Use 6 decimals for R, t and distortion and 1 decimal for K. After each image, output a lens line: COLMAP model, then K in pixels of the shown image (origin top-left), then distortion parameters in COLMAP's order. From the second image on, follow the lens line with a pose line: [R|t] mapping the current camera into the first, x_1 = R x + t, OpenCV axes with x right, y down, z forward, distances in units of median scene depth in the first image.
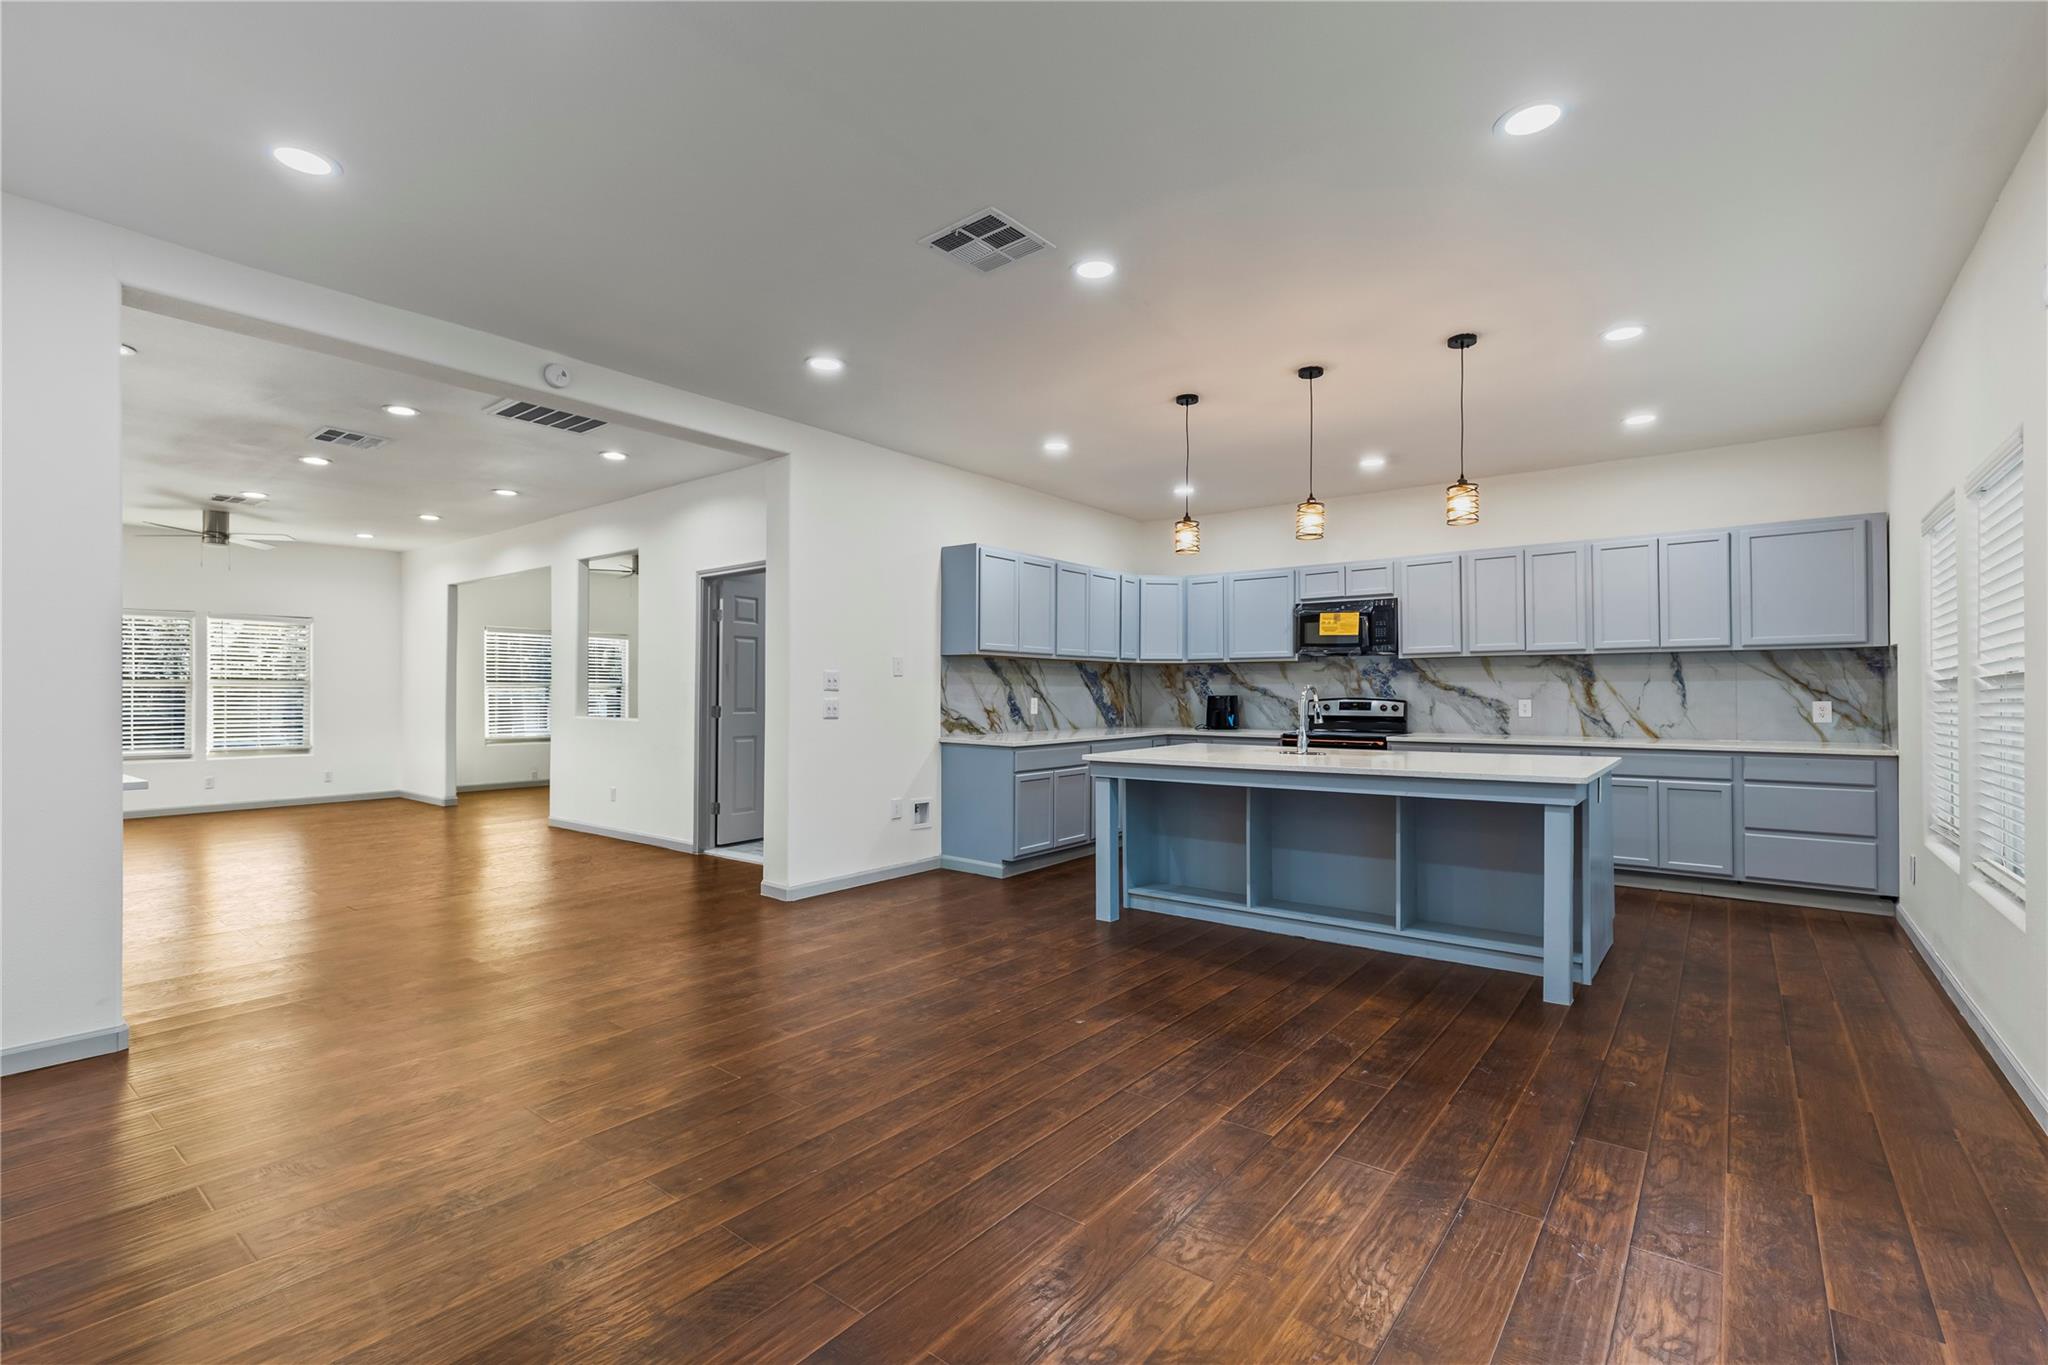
lens RADIAL K [[930.1, 0, 1005.9], [0, 930.1, 682.5], [0, 0, 1]] dist [-0.000964, 0.000443]
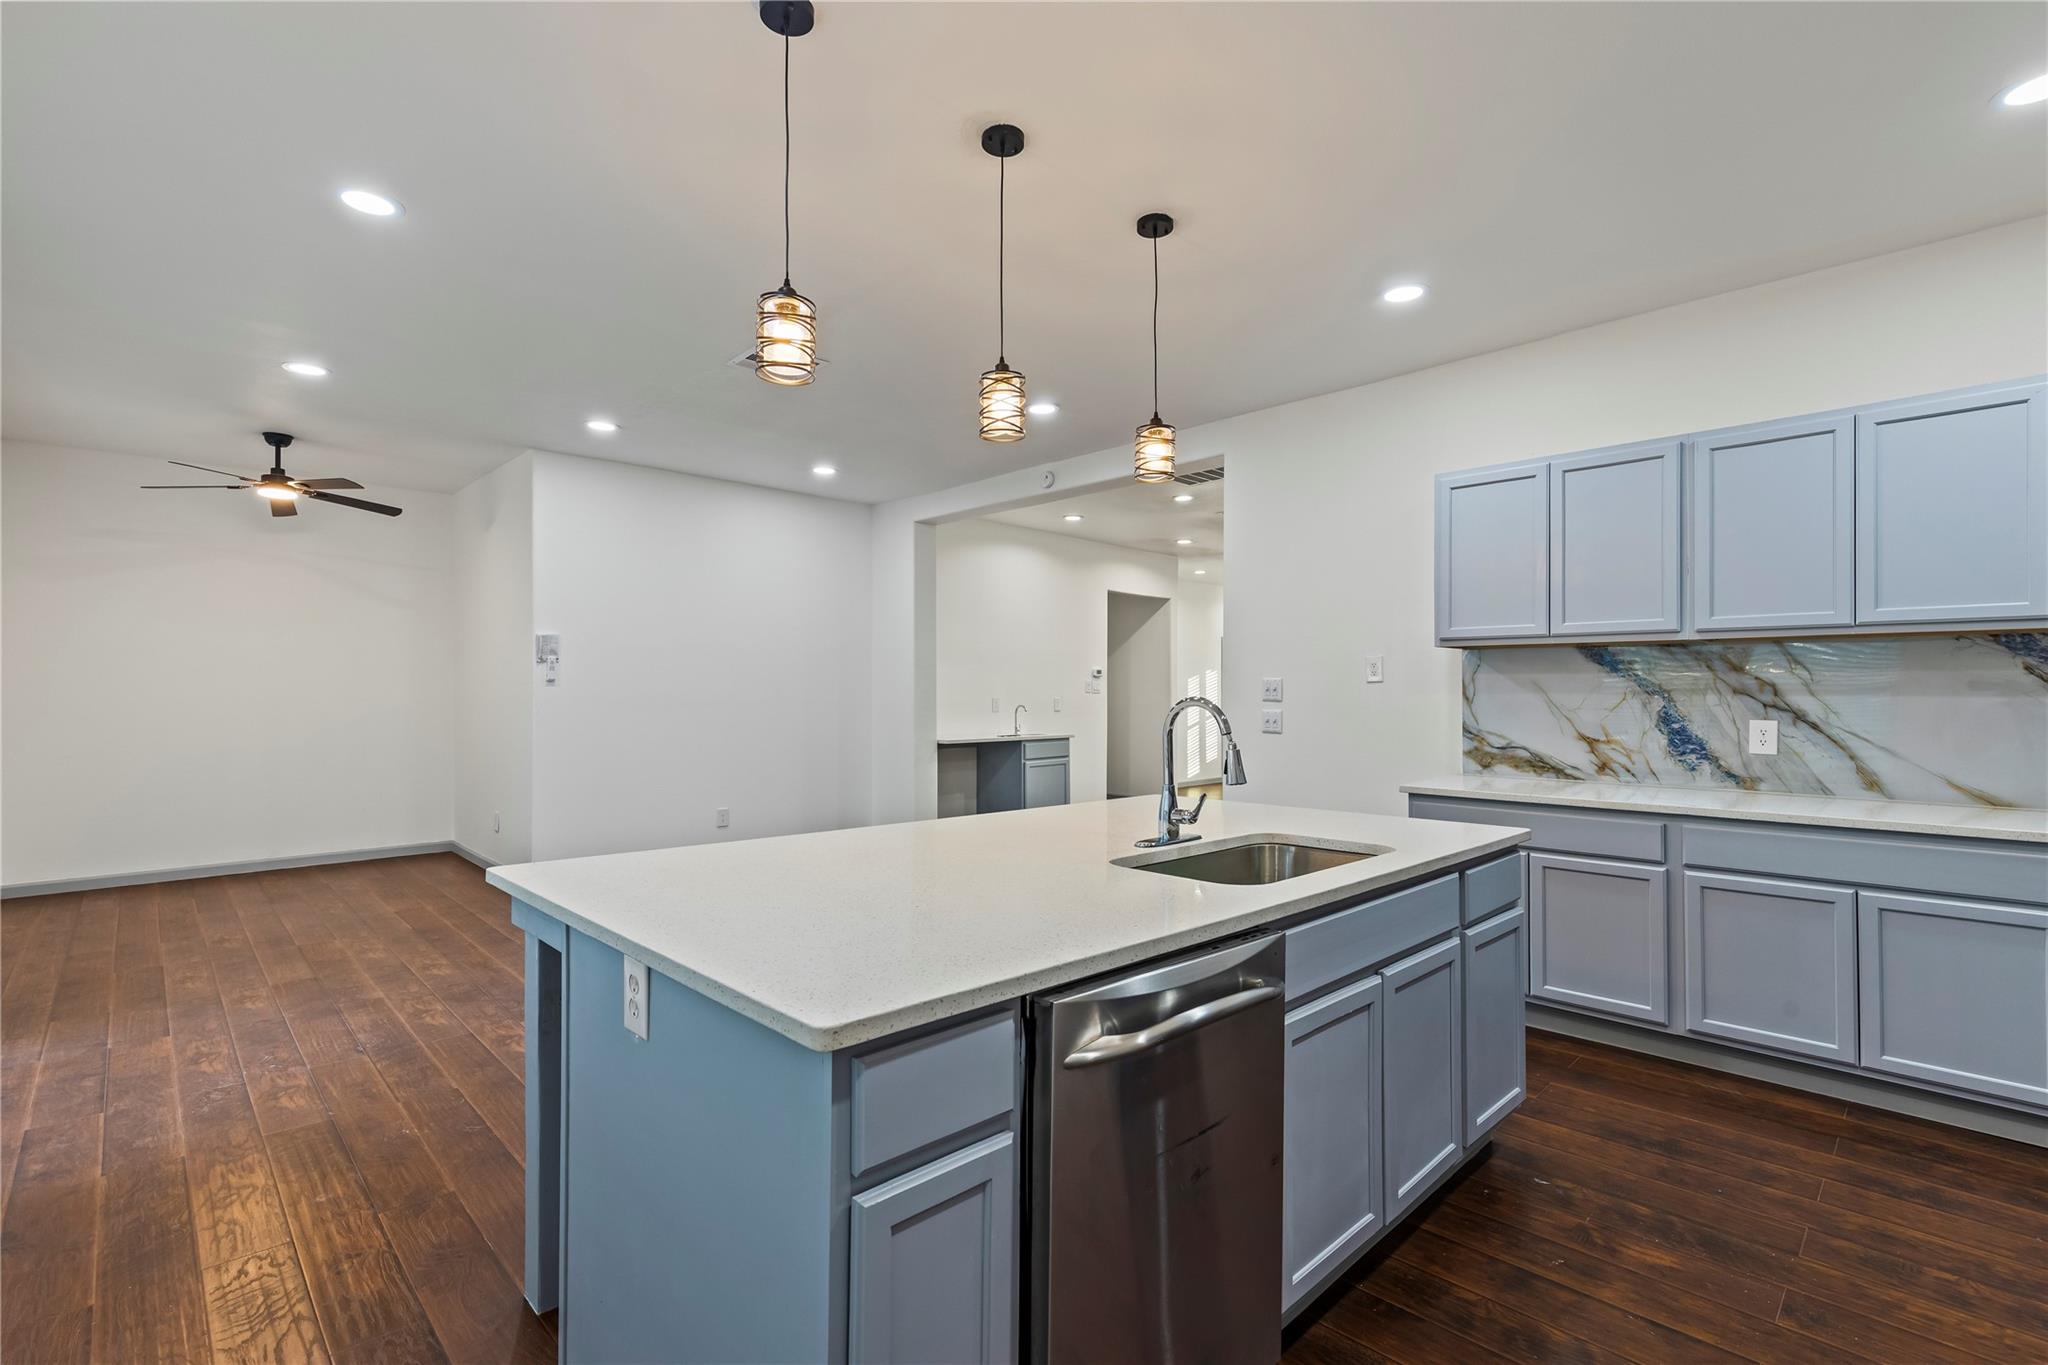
lens RADIAL K [[930.1, 0, 1009.3], [0, 930.1, 689.0], [0, 0, 1]] dist [-0.000964, 0.000443]
pose [[-0.143149, -0.004238, -0.989692, 0.616888], [0.007611, 0.999957, -0.005382, 0.000214], [0.989672, -0.008303, -0.143111, 0.760423]]
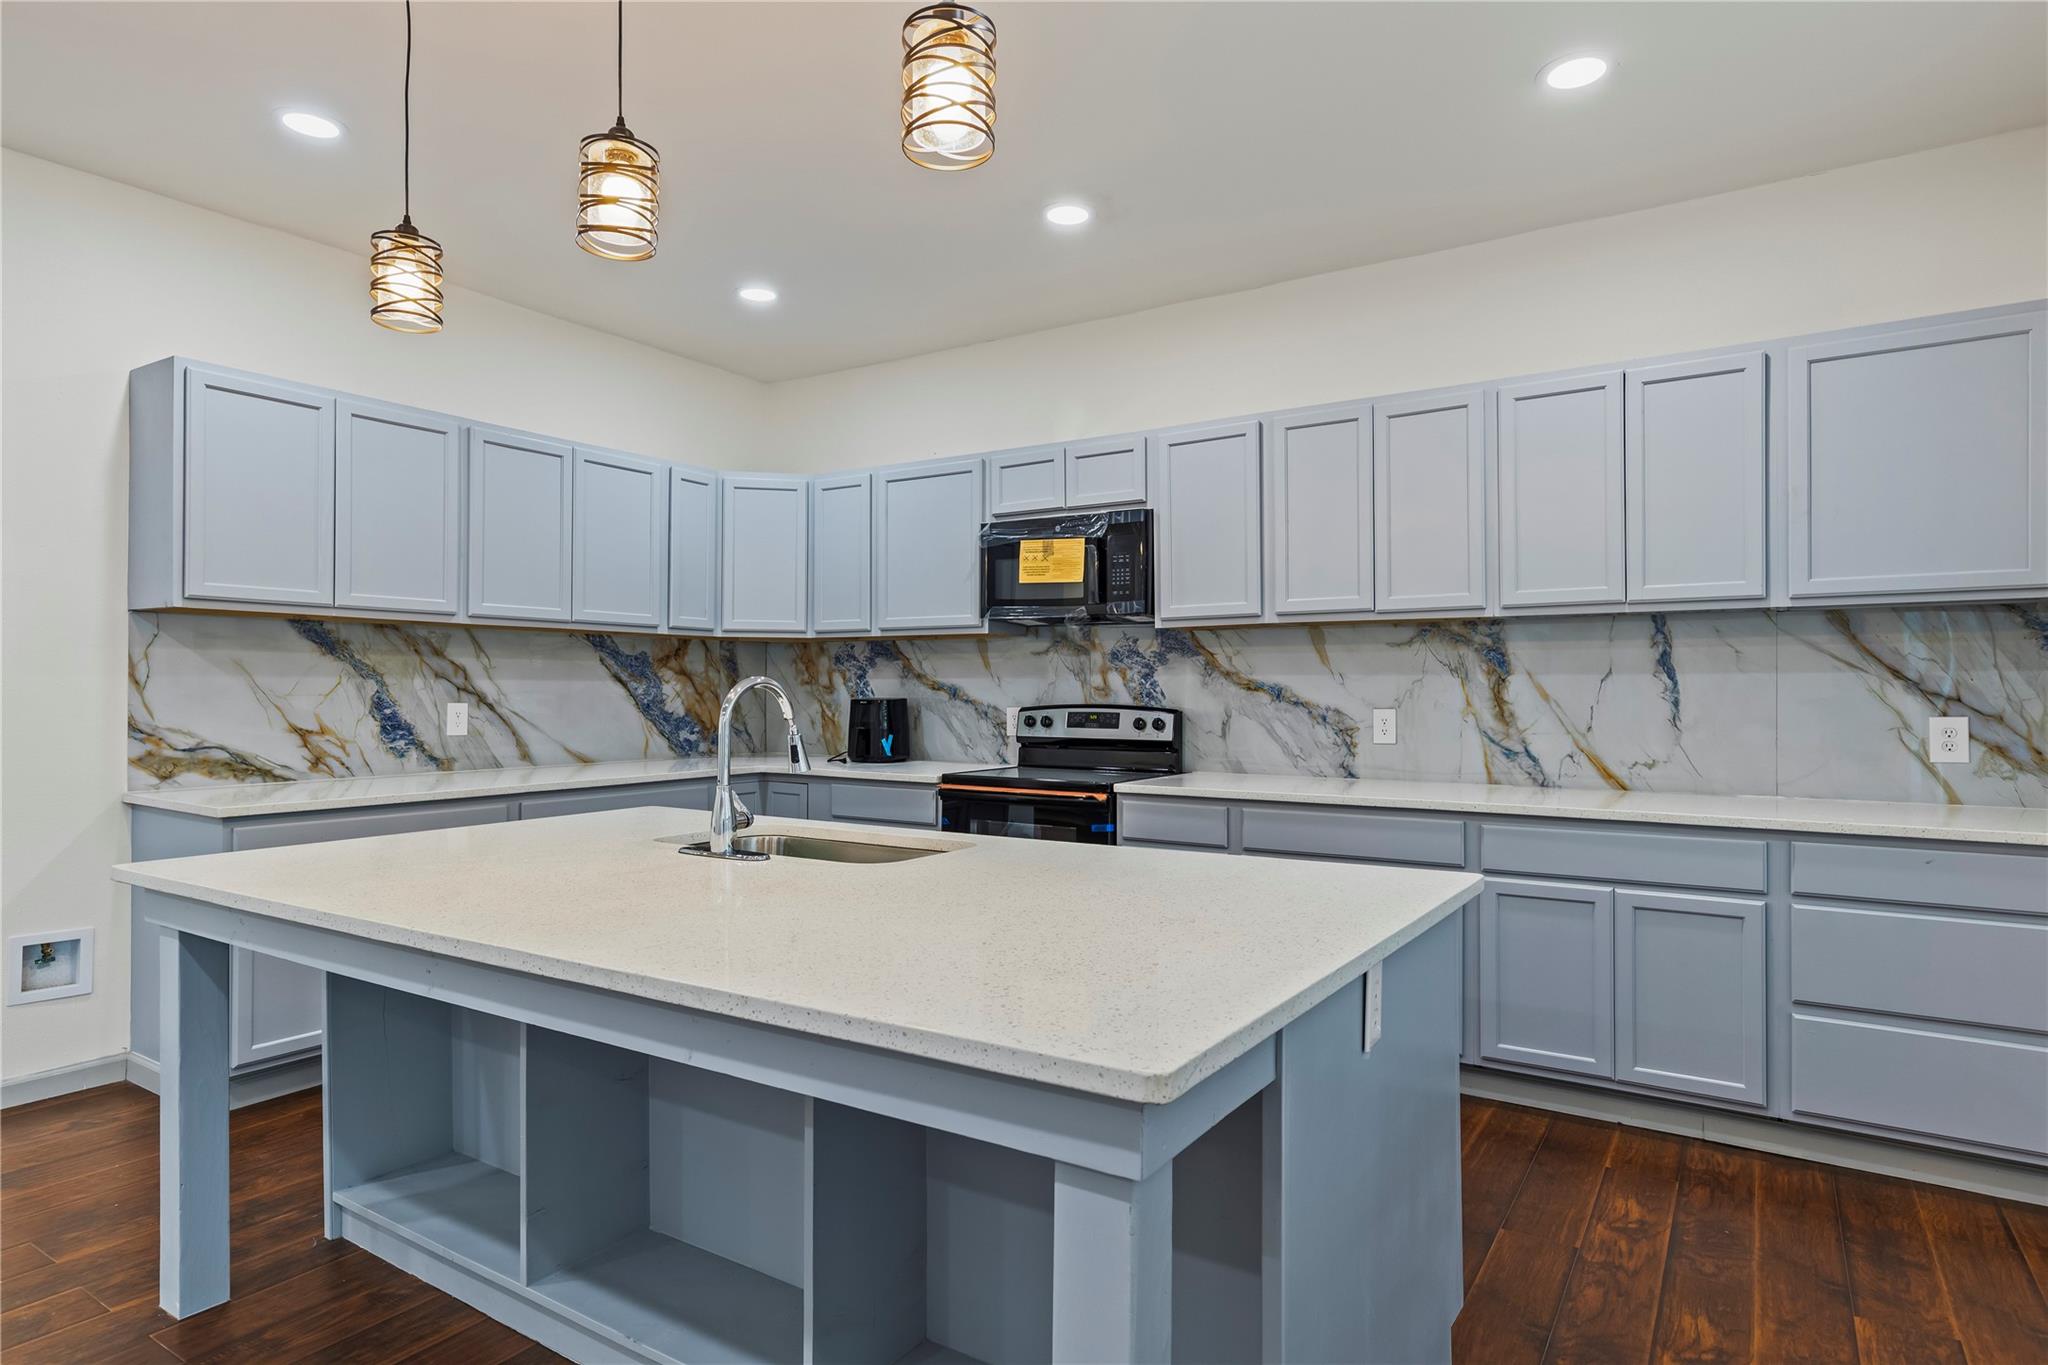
lens RADIAL K [[1157.0, 0, 1022.3], [0, 1157.0, 687.7], [0, 0, 1]] dist [0.001636, -0.003132]
pose [[0.995662, 0.003148, 0.092986, 0.304089], [-0.003908, 0.999960, 0.007991, 0.002316], [-0.092957, -0.008320, 0.995635, 0.391705]]
